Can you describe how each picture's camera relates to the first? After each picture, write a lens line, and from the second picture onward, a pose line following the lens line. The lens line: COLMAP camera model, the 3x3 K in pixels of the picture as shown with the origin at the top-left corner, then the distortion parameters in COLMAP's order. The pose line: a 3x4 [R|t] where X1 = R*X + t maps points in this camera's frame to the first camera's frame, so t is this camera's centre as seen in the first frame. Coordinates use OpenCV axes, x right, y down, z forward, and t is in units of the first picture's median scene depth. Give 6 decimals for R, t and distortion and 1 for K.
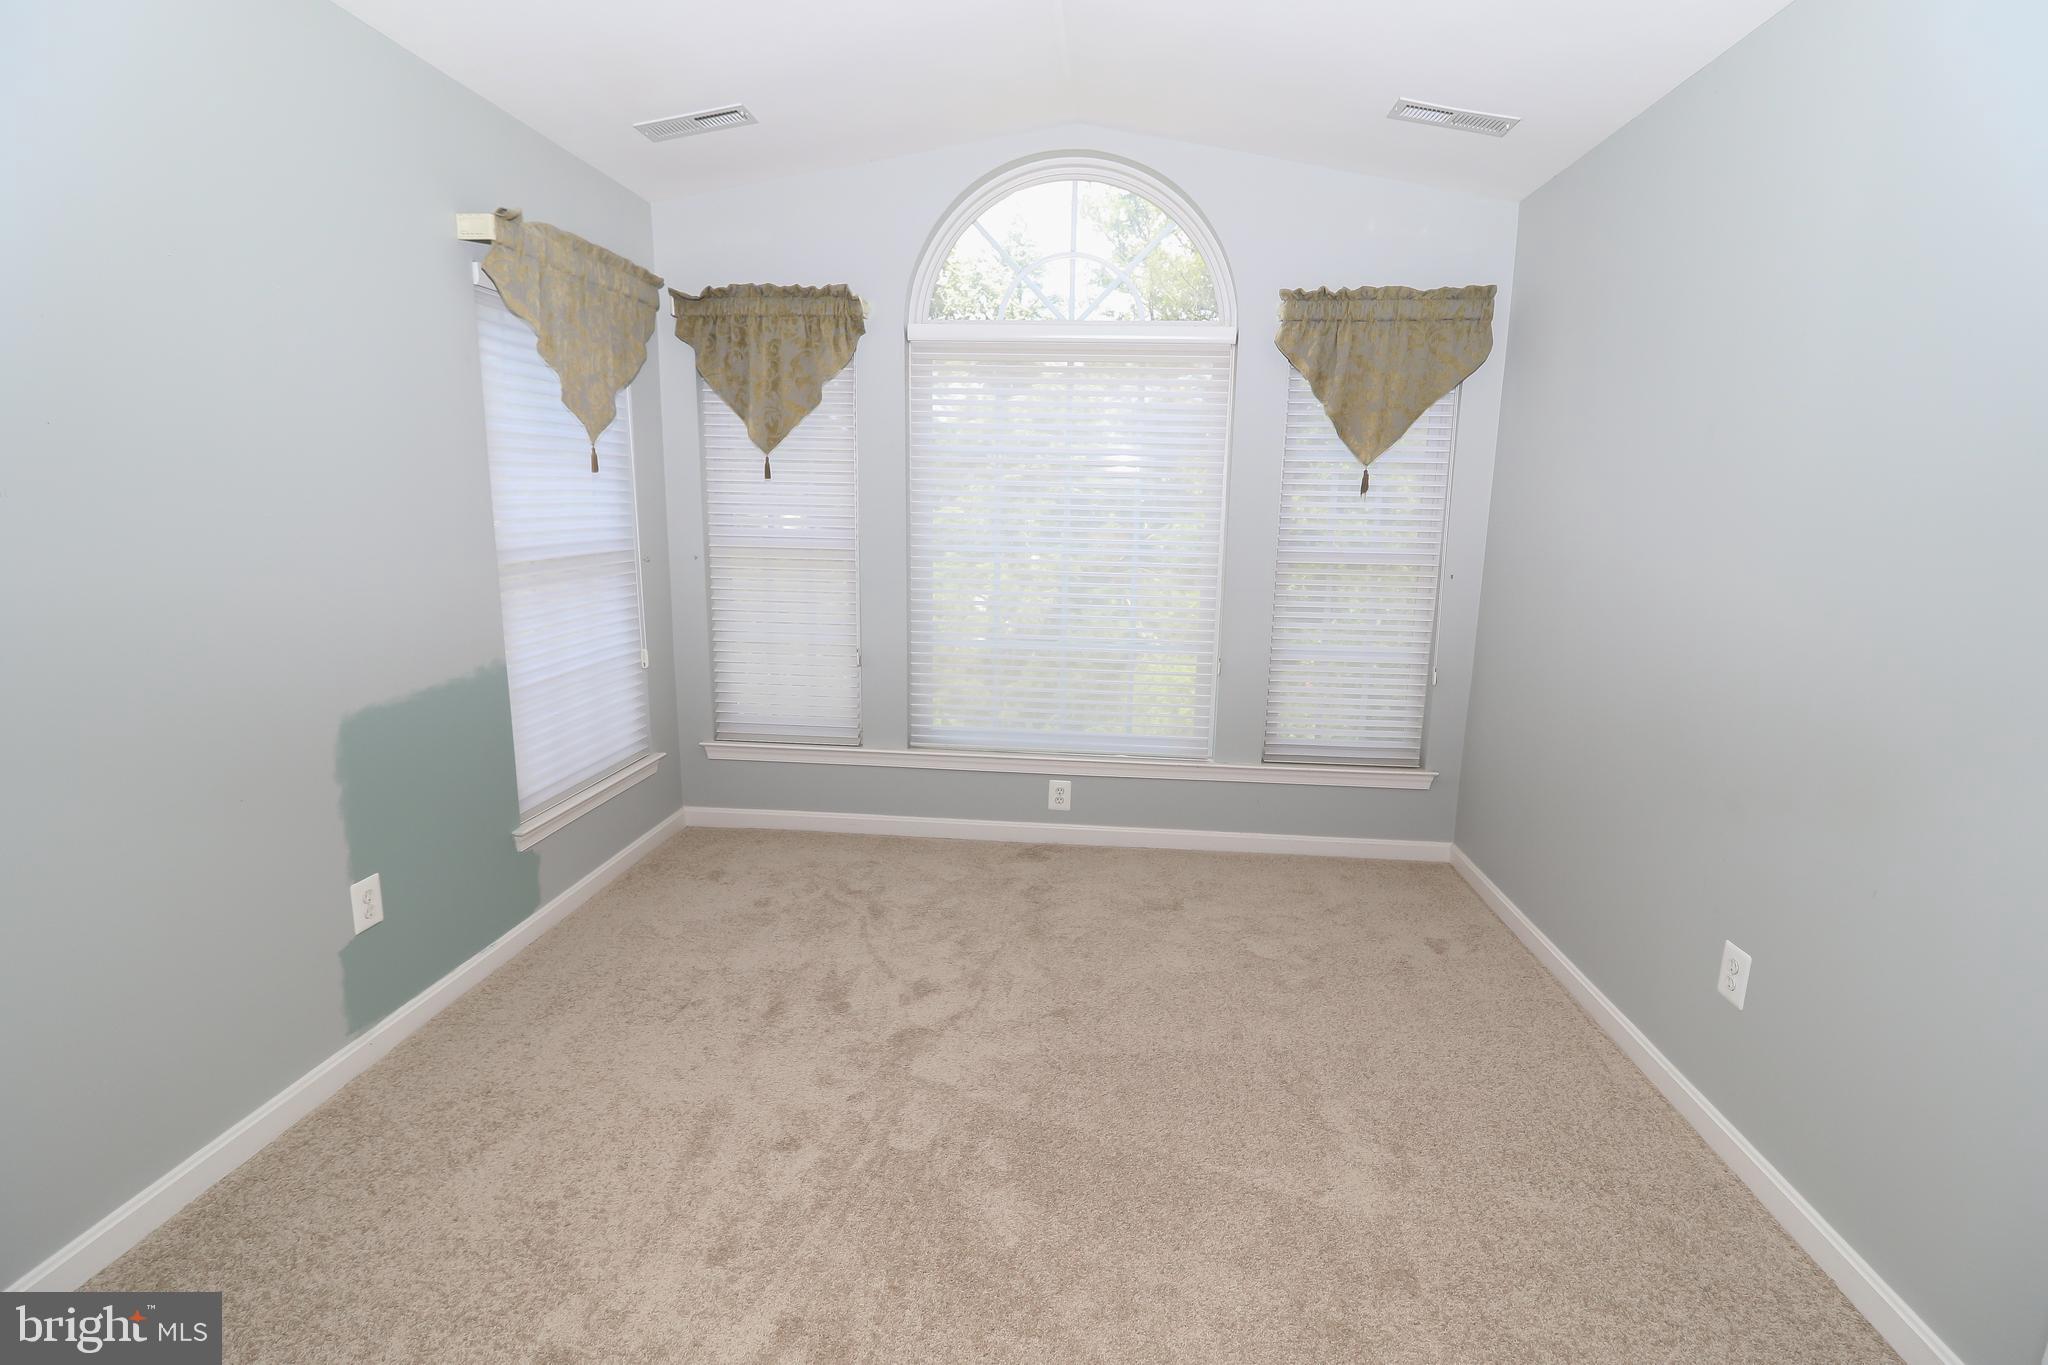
lens RADIAL K [[946.6, 0, 1040.5], [0, 946.6, 677.3], [0, 0, 1]] dist [-0.008941, -0.009324]
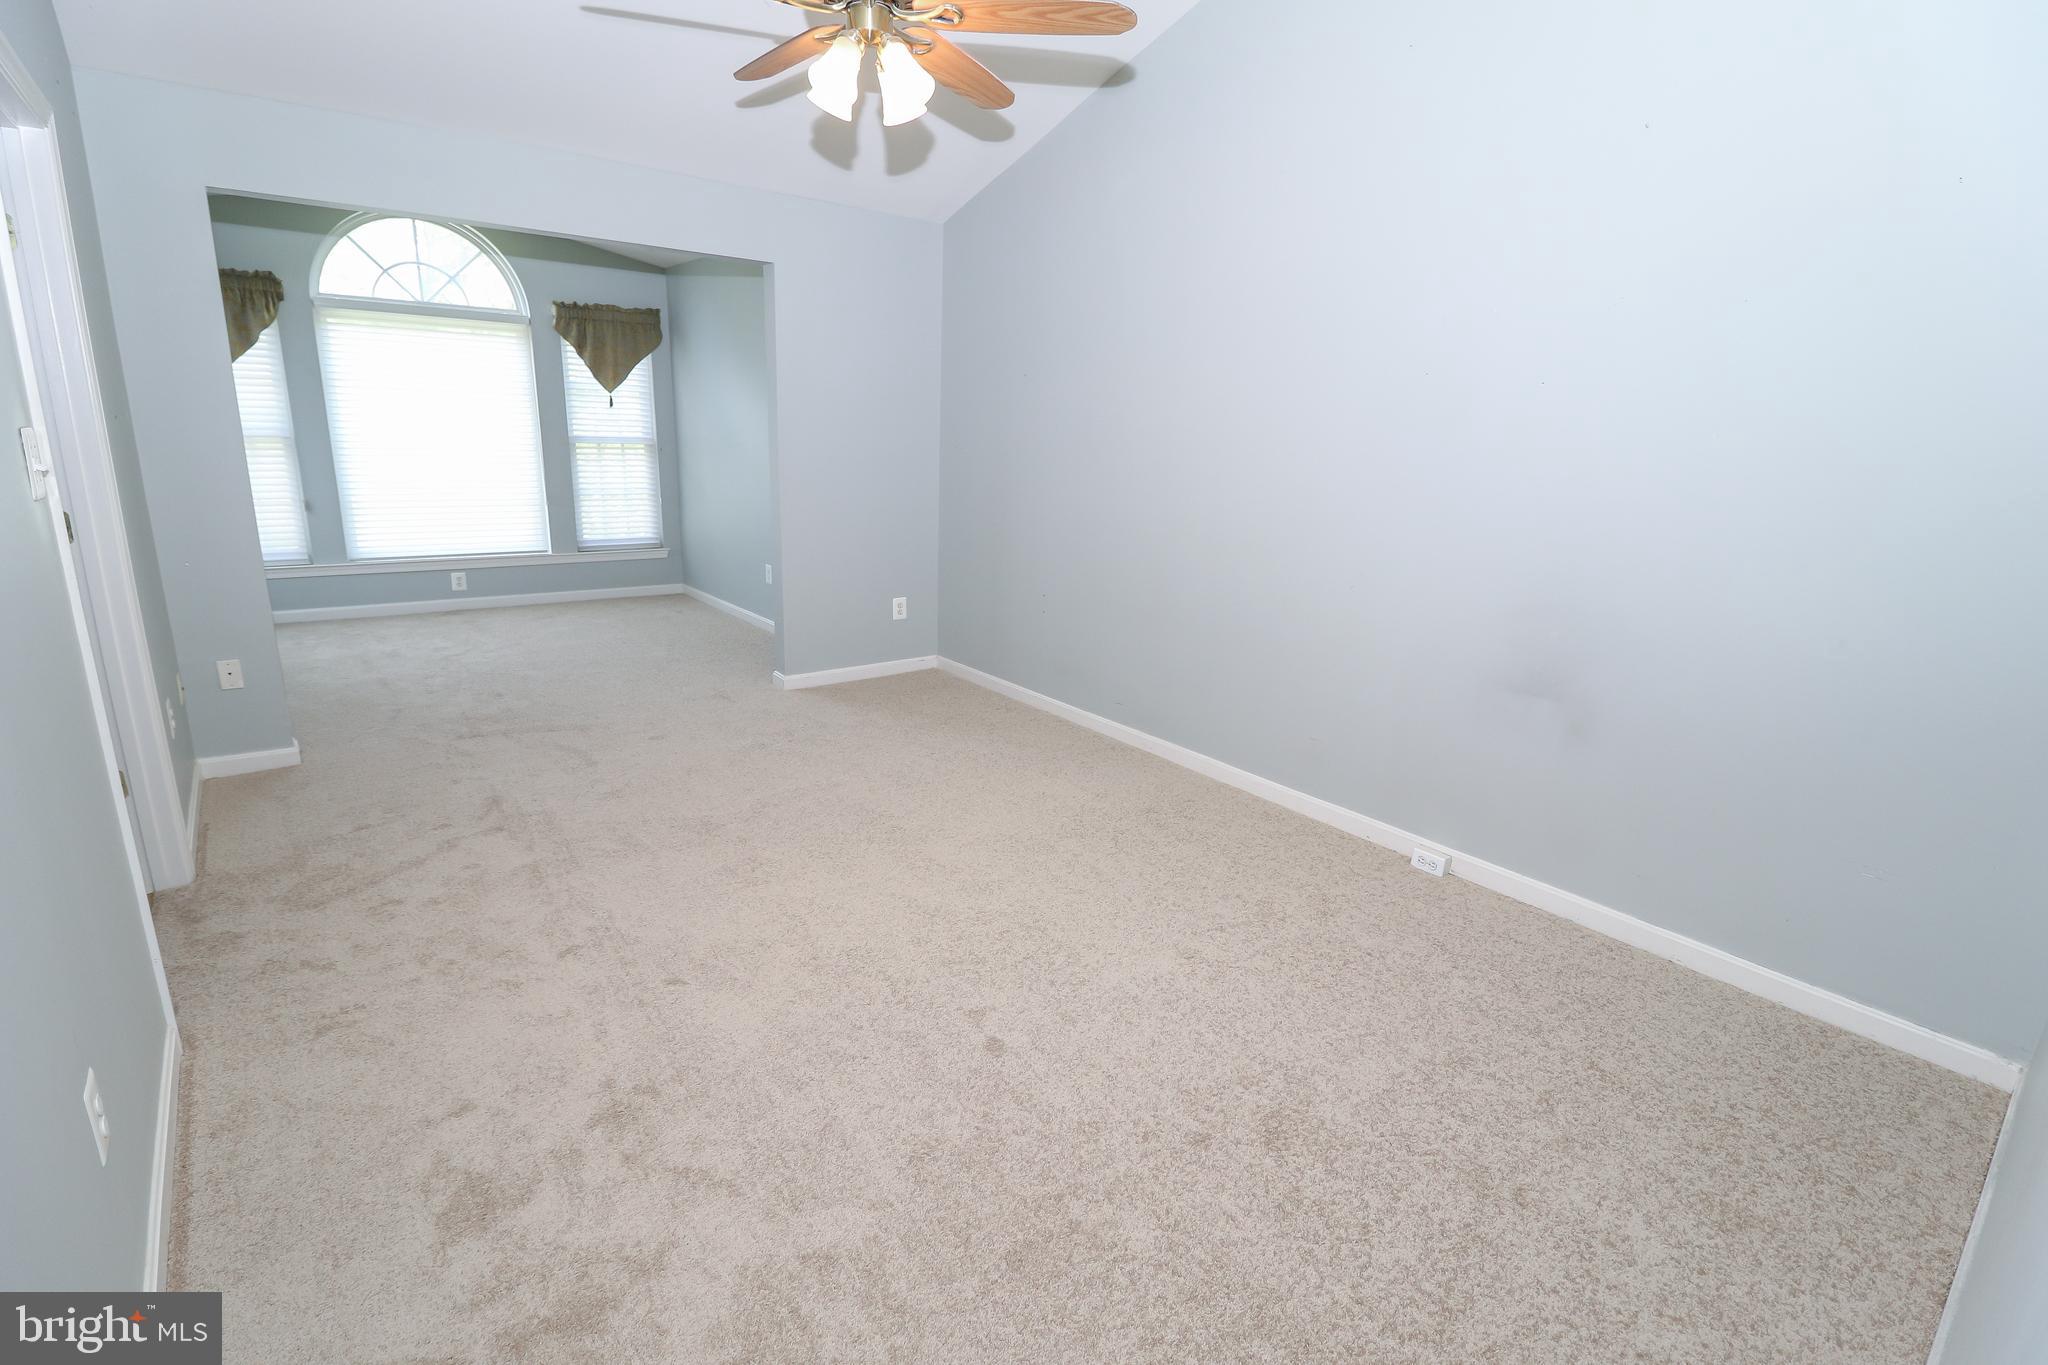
lens RADIAL K [[946.6, 0, 1031.6], [0, 946.6, 686.5], [0, 0, 1]] dist [-0.008941, -0.009324]
pose [[0.726272, -0.173887, 0.665051, -0.465154], [0.100785, 0.983957, 0.147208, 0.192960], [-0.679979, -0.039886, 0.732146, -1.148762]]
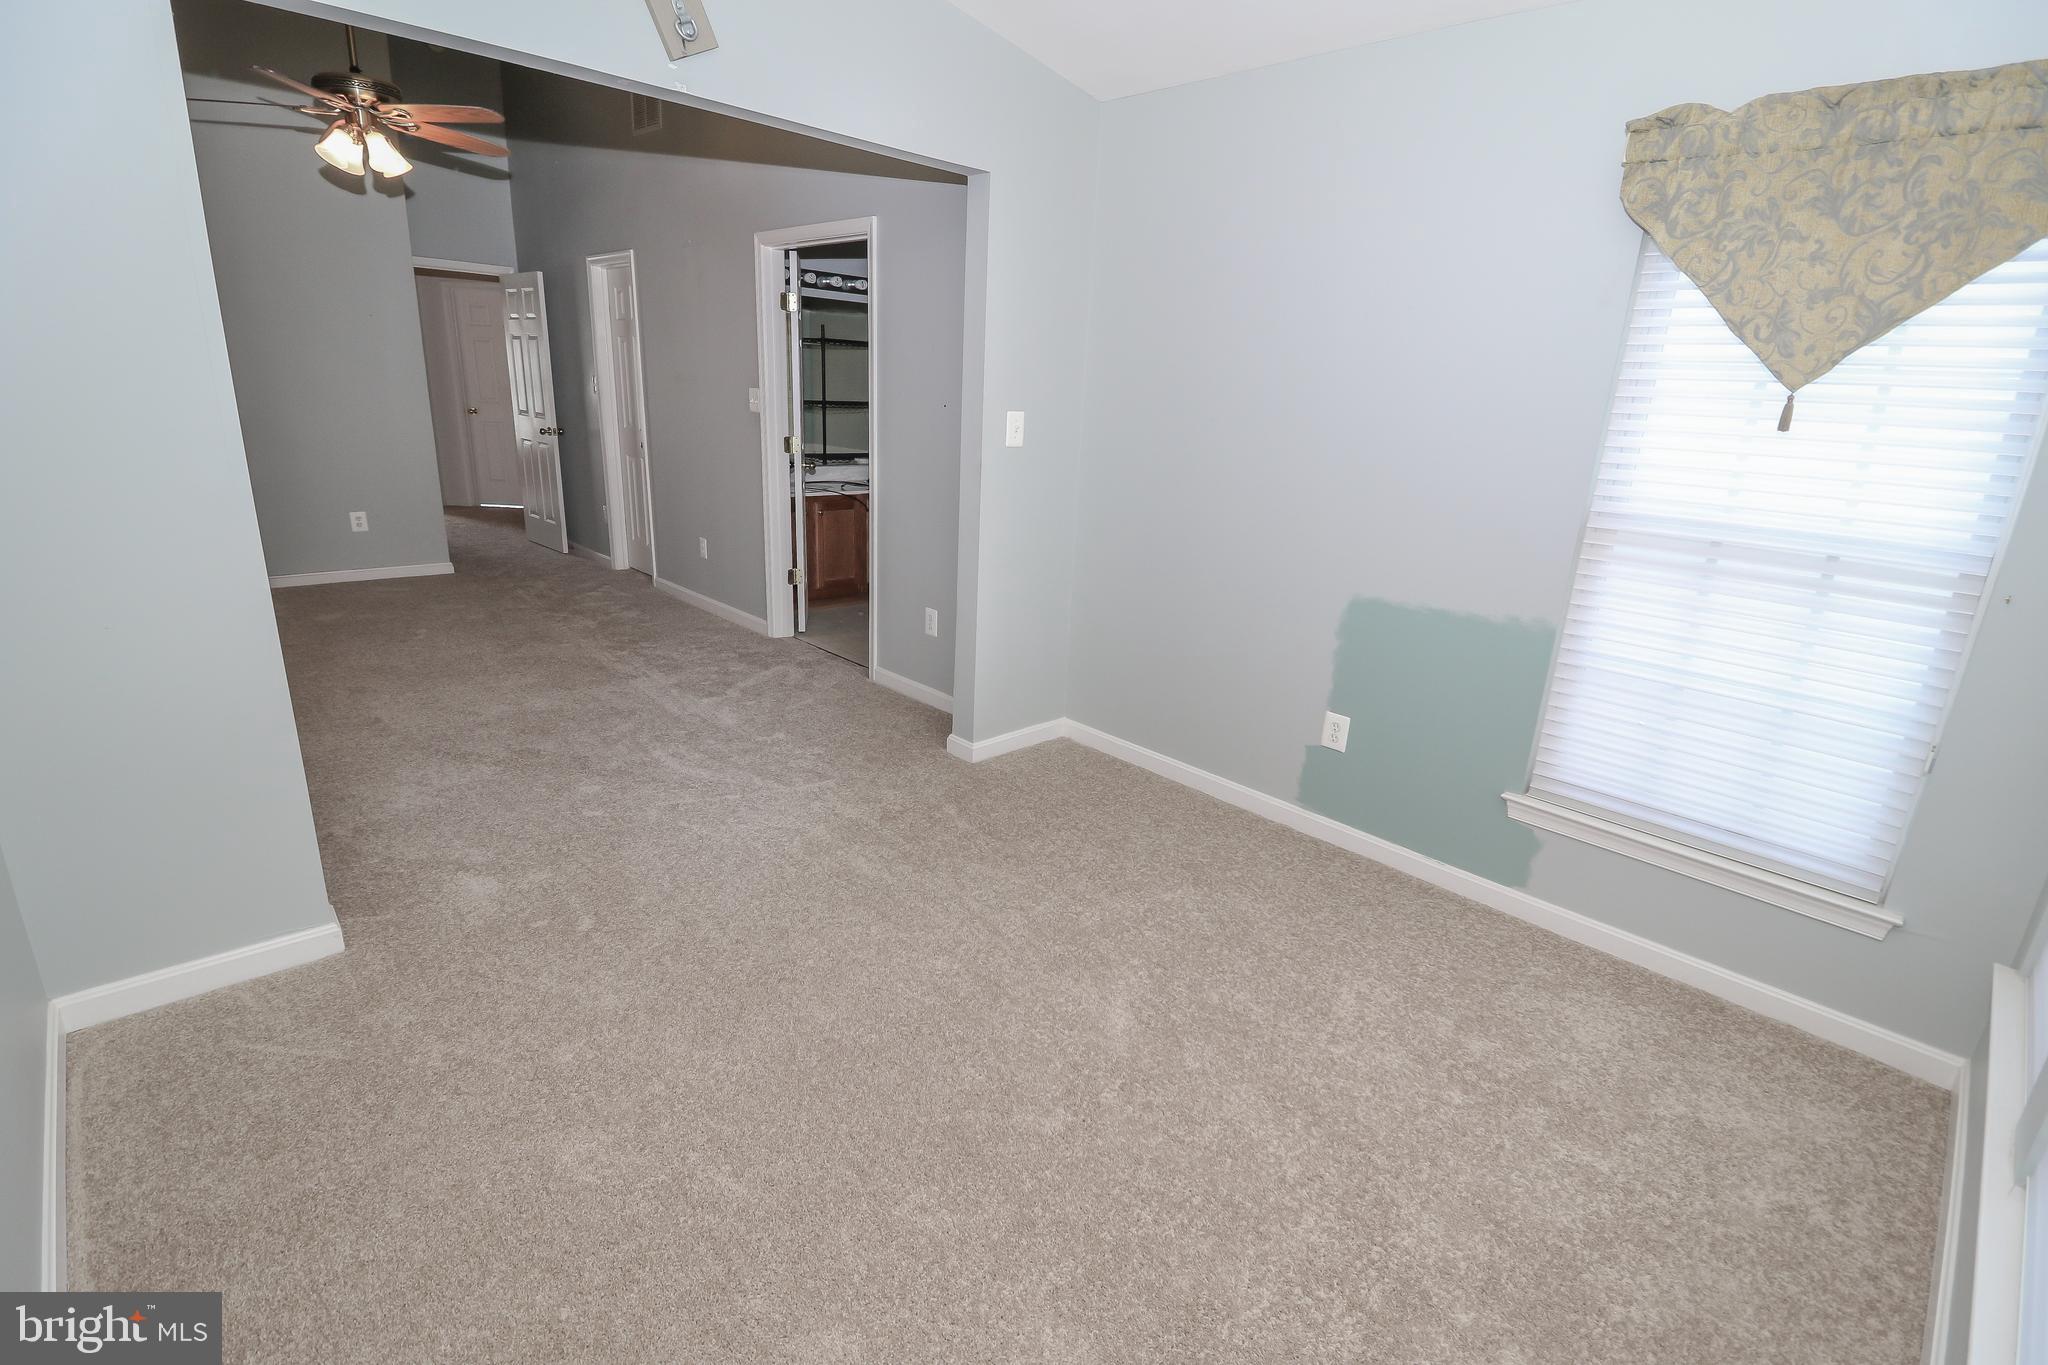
lens RADIAL K [[946.6, 0, 1030.8], [0, 946.6, 685.7], [0, 0, 1]] dist [-0.008941, -0.009324]
pose [[-0.666628, 0.166528, -0.726551, 0.409430], [-0.201245, 0.898318, 0.390544, -0.191877], [0.717710, 0.406562, -0.565331, 0.993339]]
